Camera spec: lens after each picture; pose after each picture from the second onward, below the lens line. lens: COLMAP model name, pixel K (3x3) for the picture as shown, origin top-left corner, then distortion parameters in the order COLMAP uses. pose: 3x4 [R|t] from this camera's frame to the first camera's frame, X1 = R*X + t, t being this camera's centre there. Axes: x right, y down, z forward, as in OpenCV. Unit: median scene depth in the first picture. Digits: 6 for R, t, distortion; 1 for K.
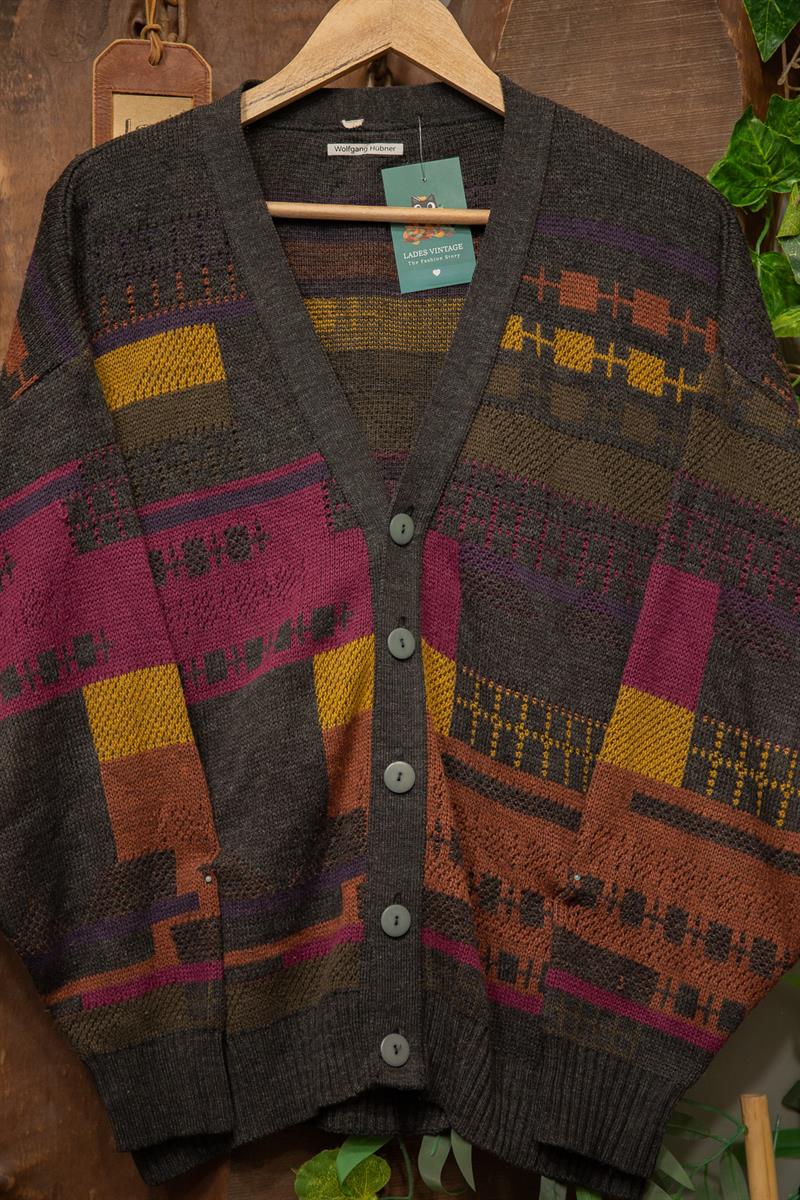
lens RADIAL K [[2040.1, 0, 420.6], [0, 2040.1, 620.6], [0, 0, 1]] dist [0.129389, 0.113269]
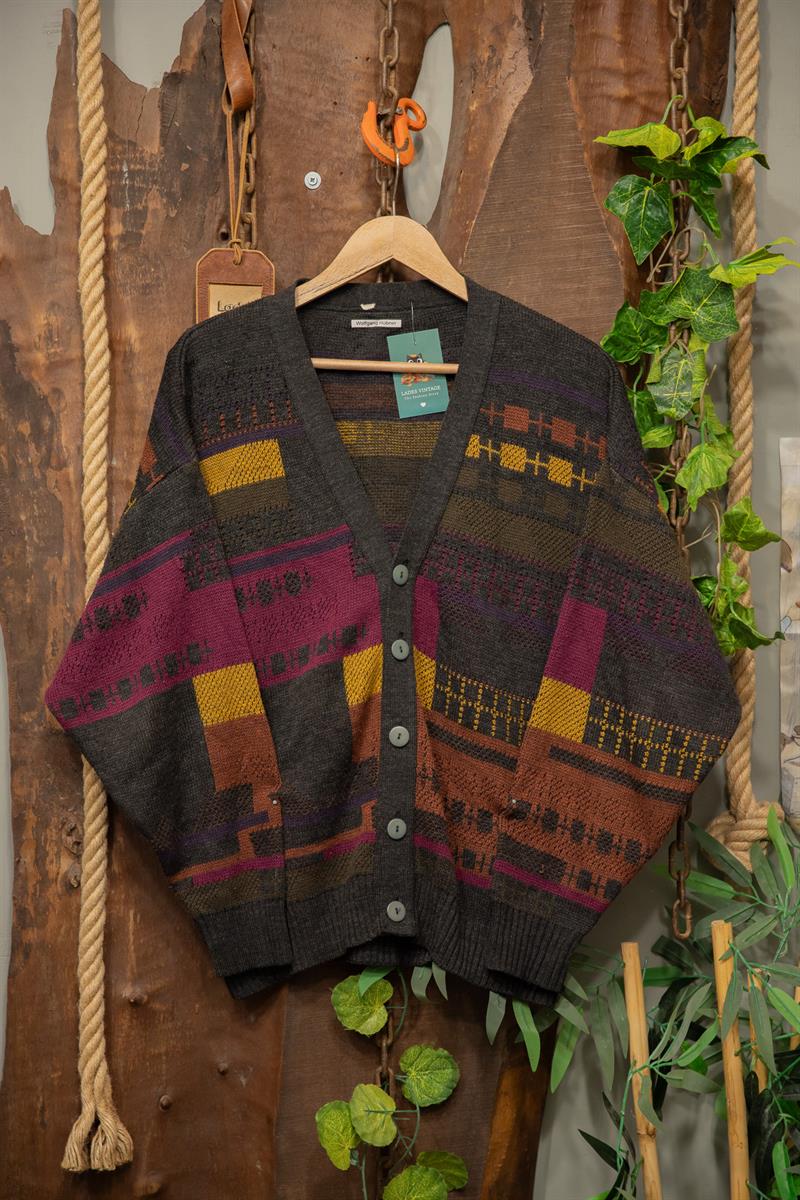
lens RADIAL K [[2040.1, 0, 420.6], [0, 2040.1, 620.6], [0, 0, 1]] dist [0.129389, 0.113269]
pose [[0.999944, 0.000325, 0.010584, -0.010317], [-0.000610, 0.999637, 0.026951, -0.051472], [-0.010571, -0.026956, 0.999581, -0.529717]]
